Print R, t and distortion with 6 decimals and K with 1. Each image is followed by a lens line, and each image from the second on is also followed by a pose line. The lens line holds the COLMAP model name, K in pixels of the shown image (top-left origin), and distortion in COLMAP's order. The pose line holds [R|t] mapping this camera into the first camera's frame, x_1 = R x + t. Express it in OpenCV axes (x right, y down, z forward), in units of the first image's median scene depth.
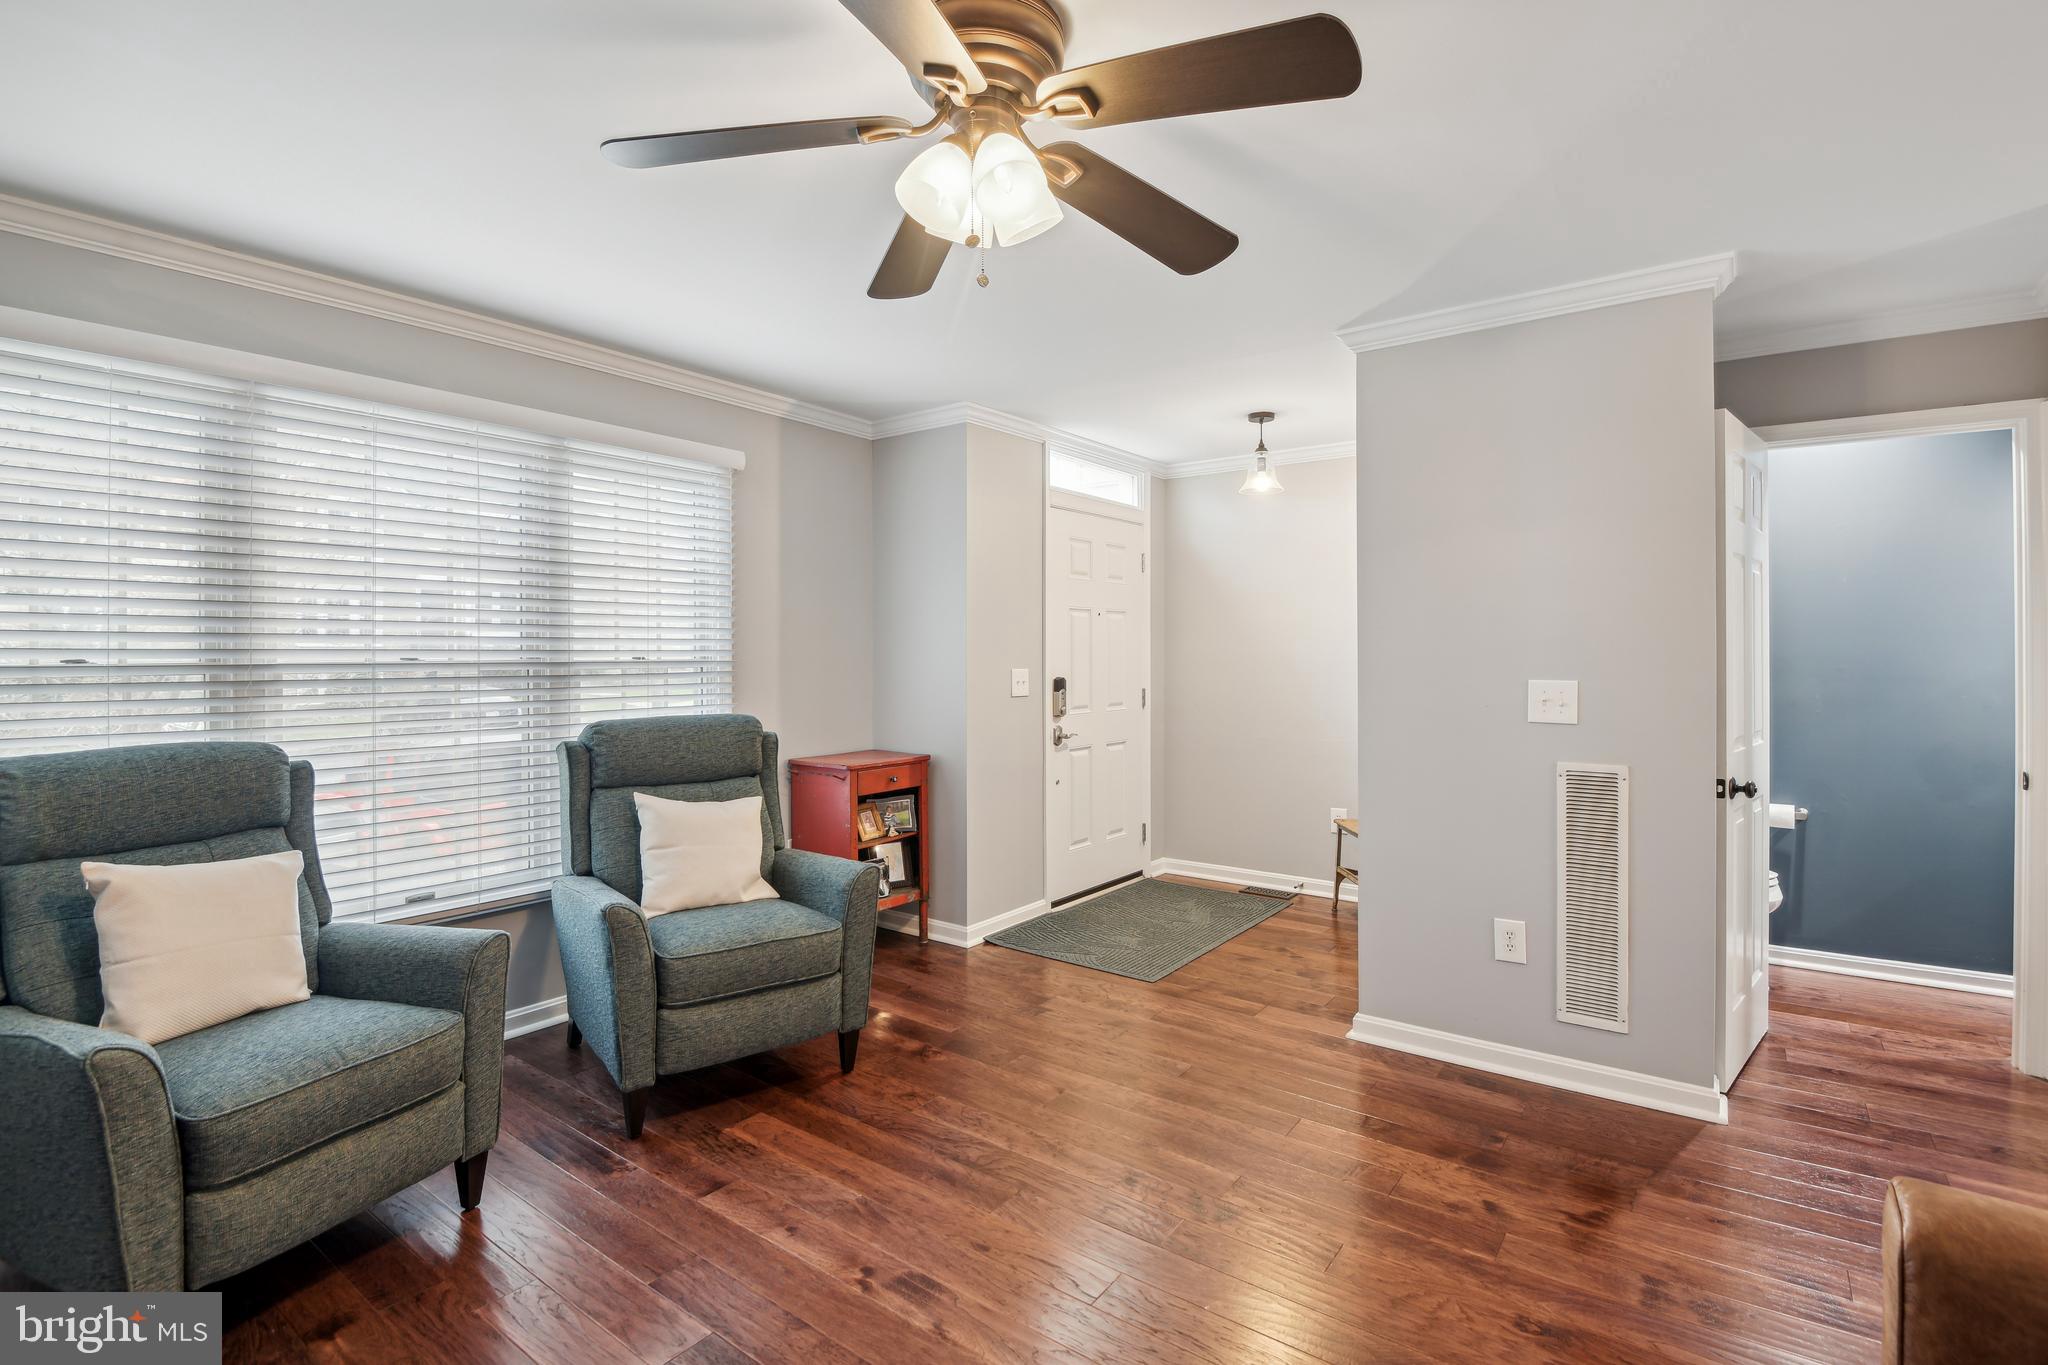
lens RADIAL K [[956.6, 0, 1030.3], [0, 956.6, 649.1], [0, 0, 1]] dist [-0.009398, -0.001009]
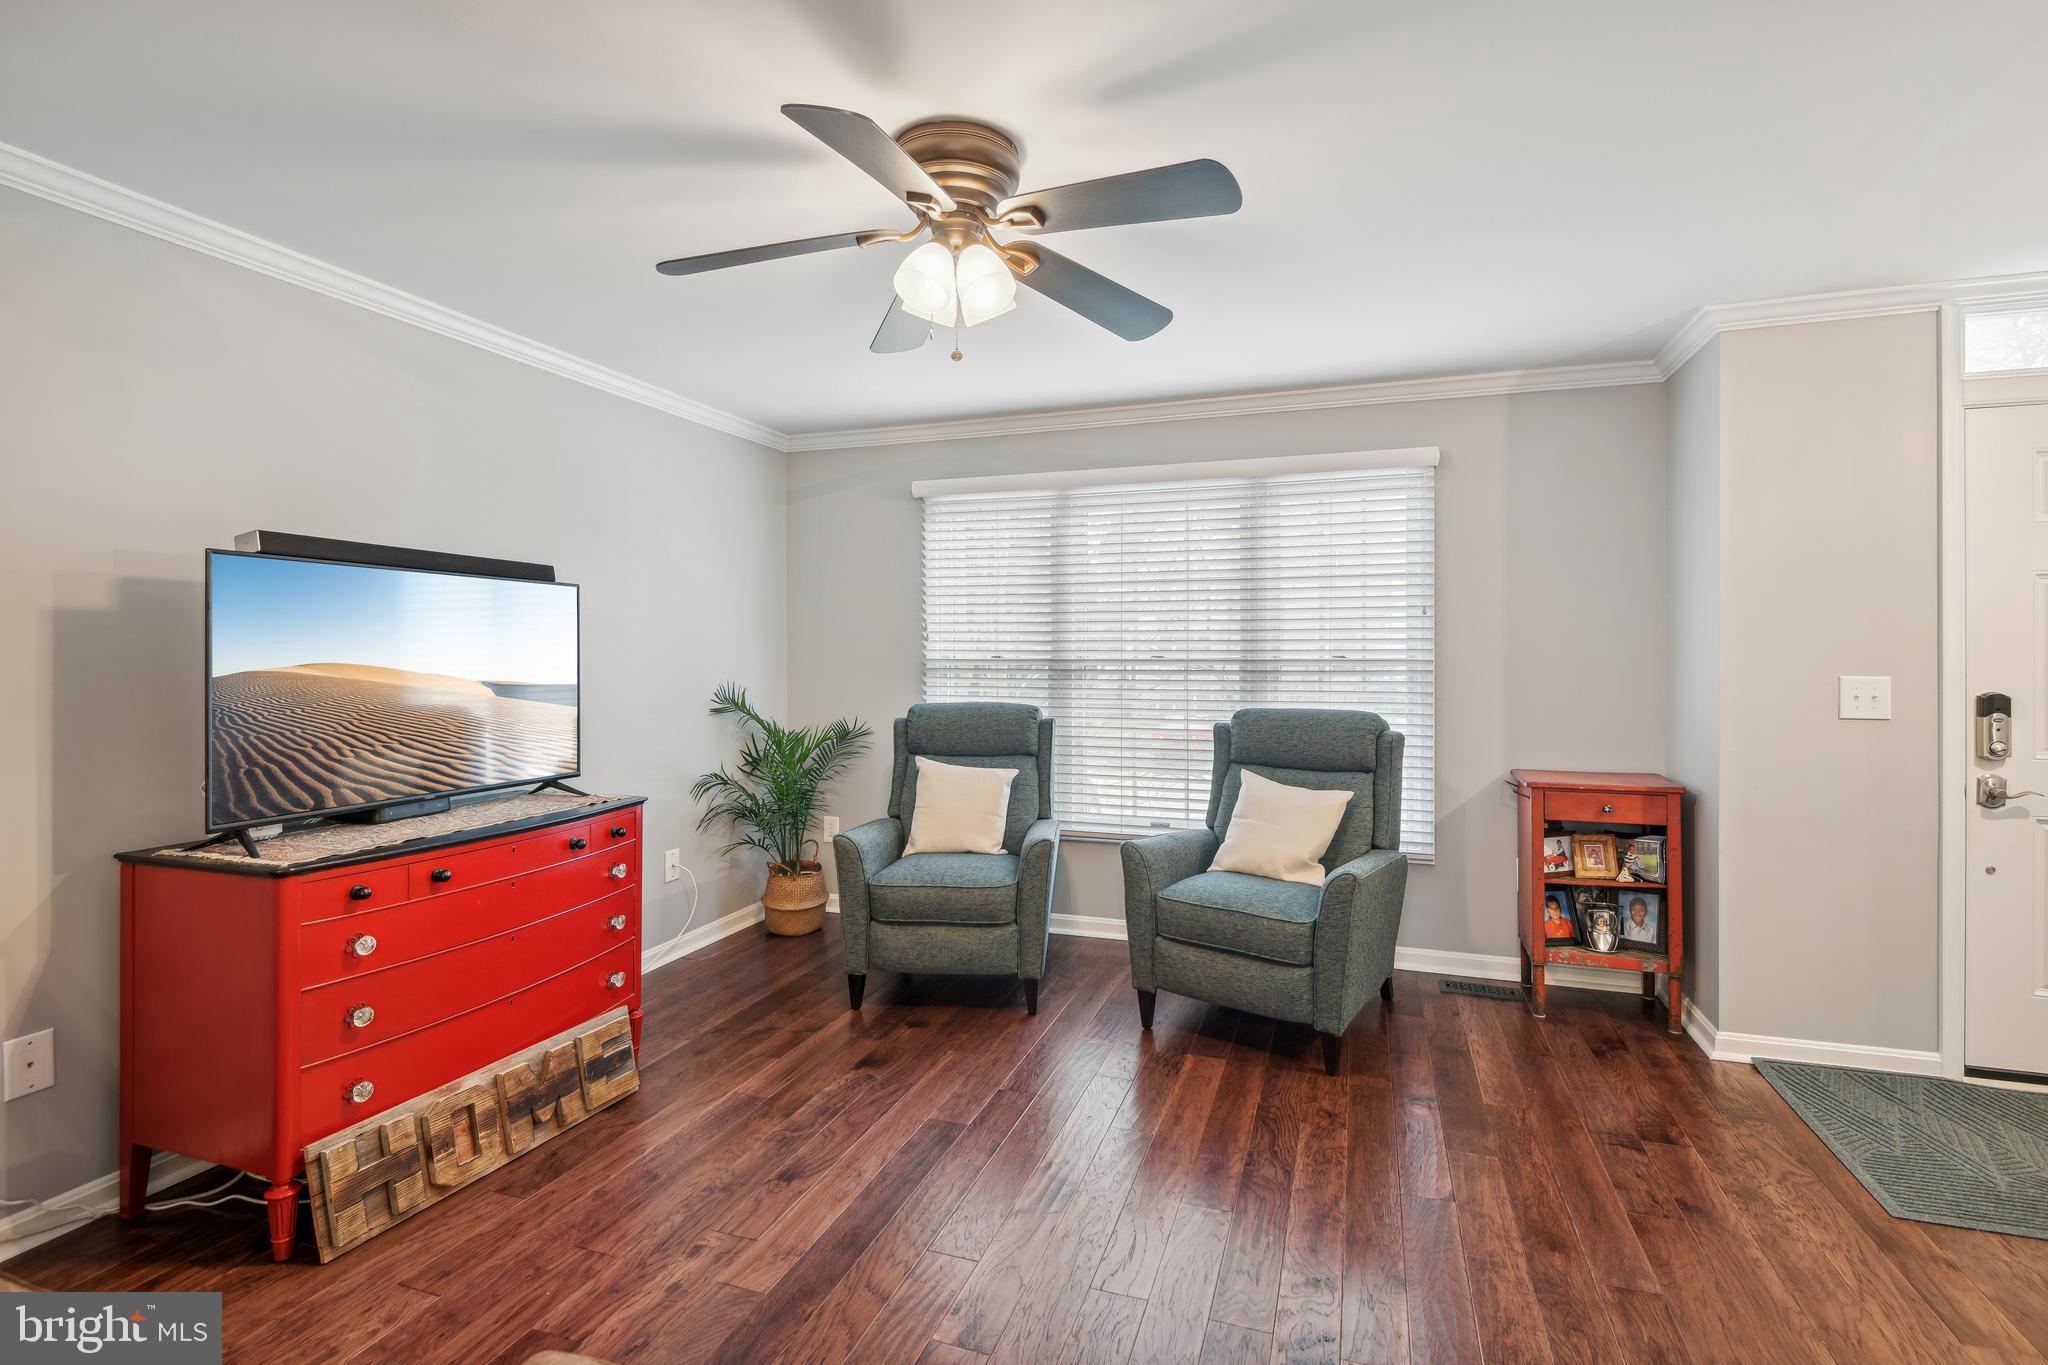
lens RADIAL K [[953.8, 0, 1050.6], [0, 953.8, 655.8], [0, 0, 1]] dist [0.045071, -0.028095]
pose [[0.309867, 0.005097, -0.950766, 0.620737], [0.004672, 0.999965, 0.006883, -0.001103], [0.950768, -0.006575, 0.309832, 0.383783]]
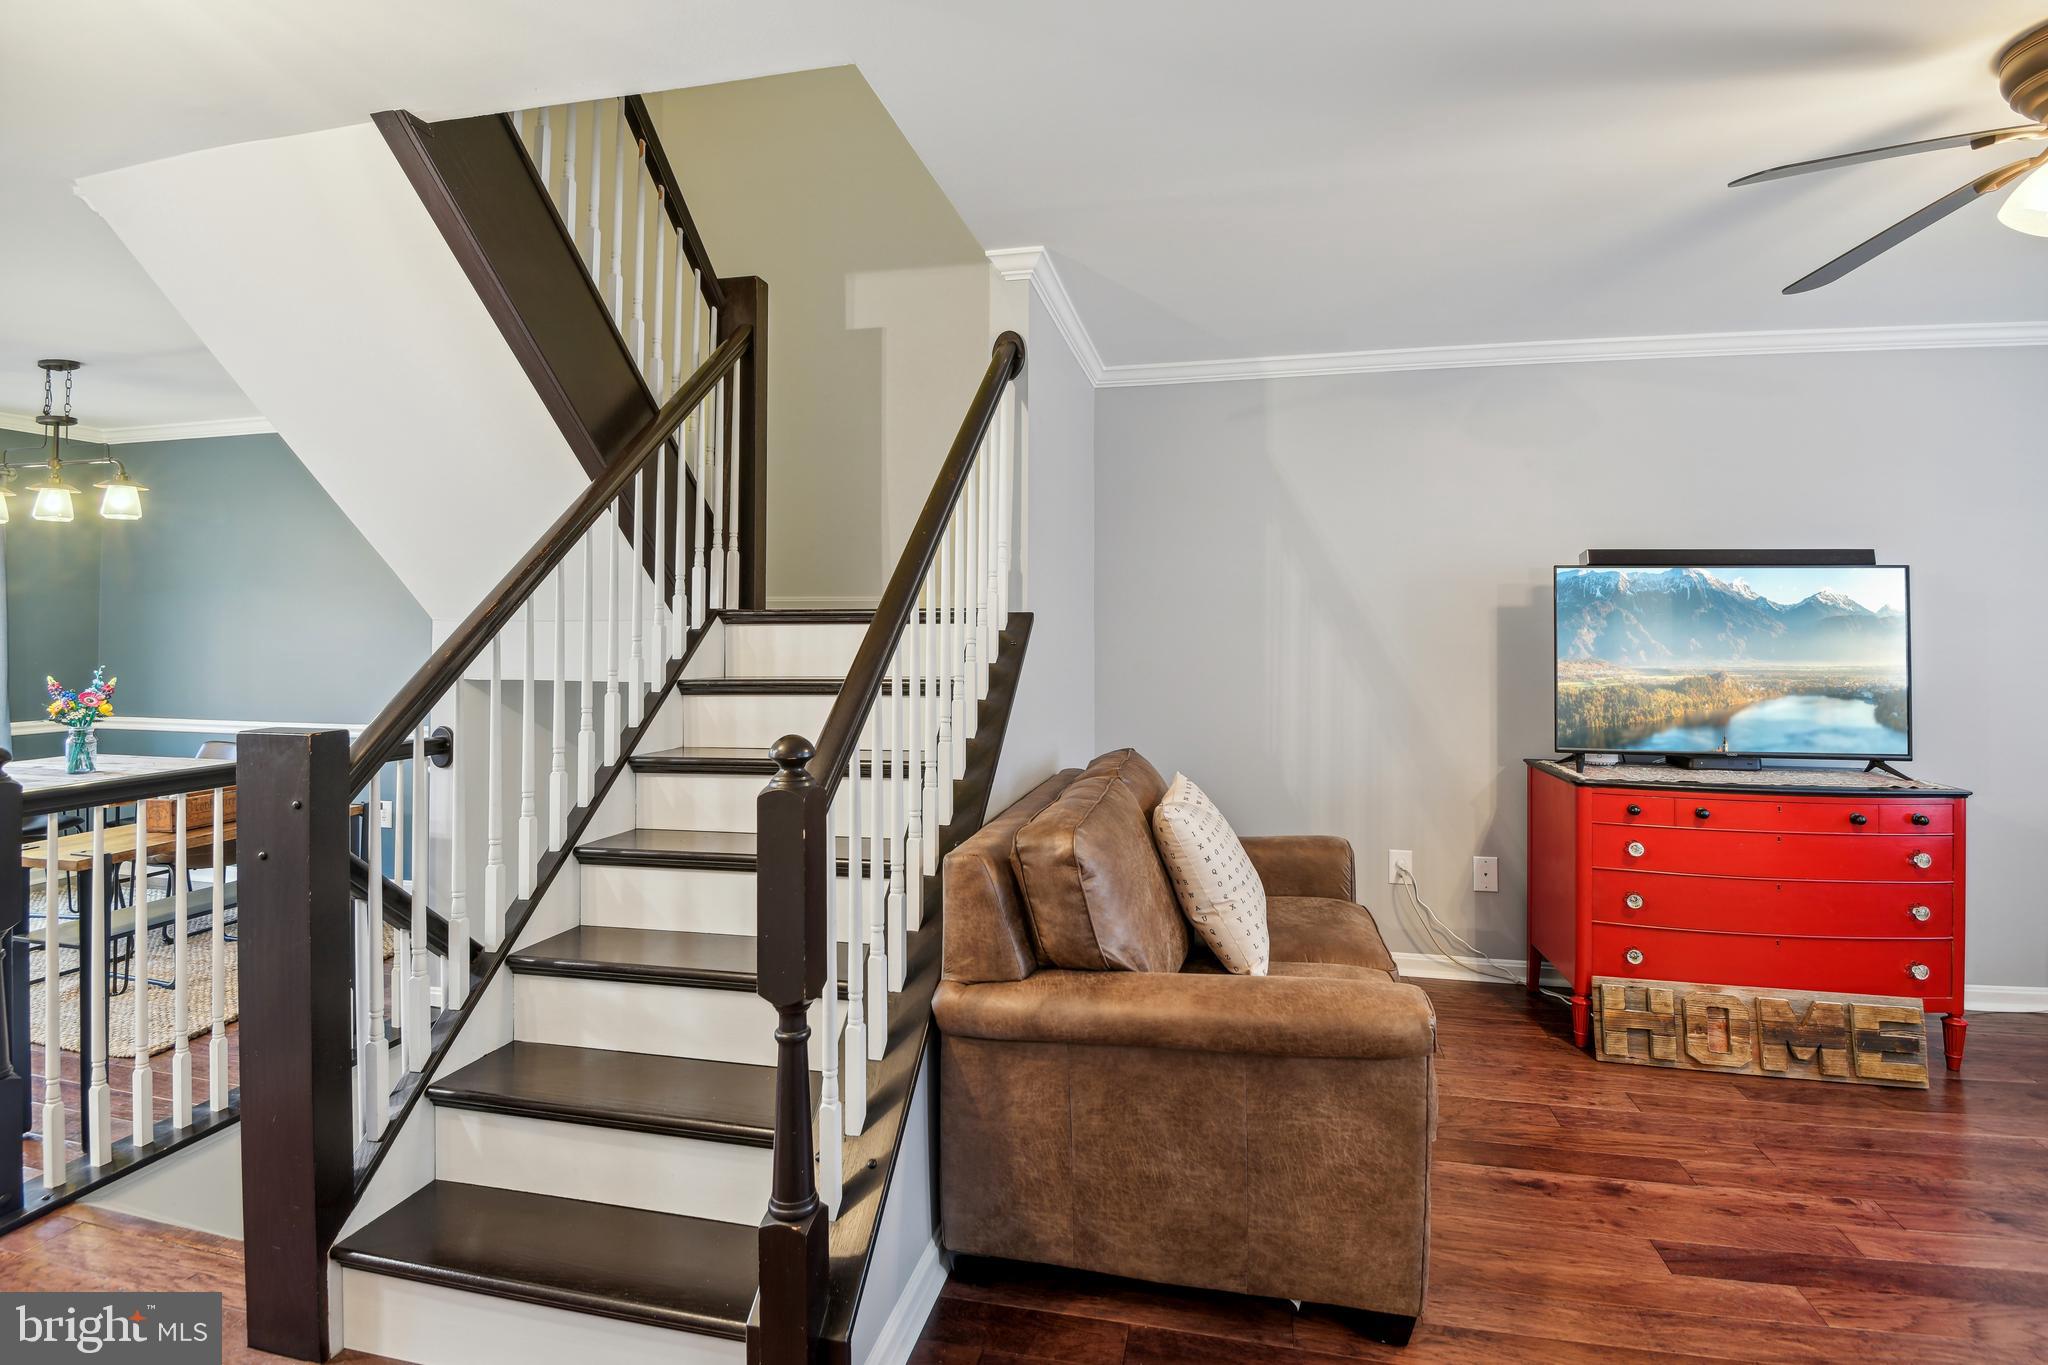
lens RADIAL K [[974.3, 0, 1024.1], [0, 974.3, 624.0], [0, 0, 1]] dist [-0.021176, -0.007527]
pose [[-0.912906, -0.005765, -0.408129, 0.732484], [0.001332, 0.999853, -0.017103, 0.004874], [0.408168, -0.016157, -0.912764, 0.735591]]
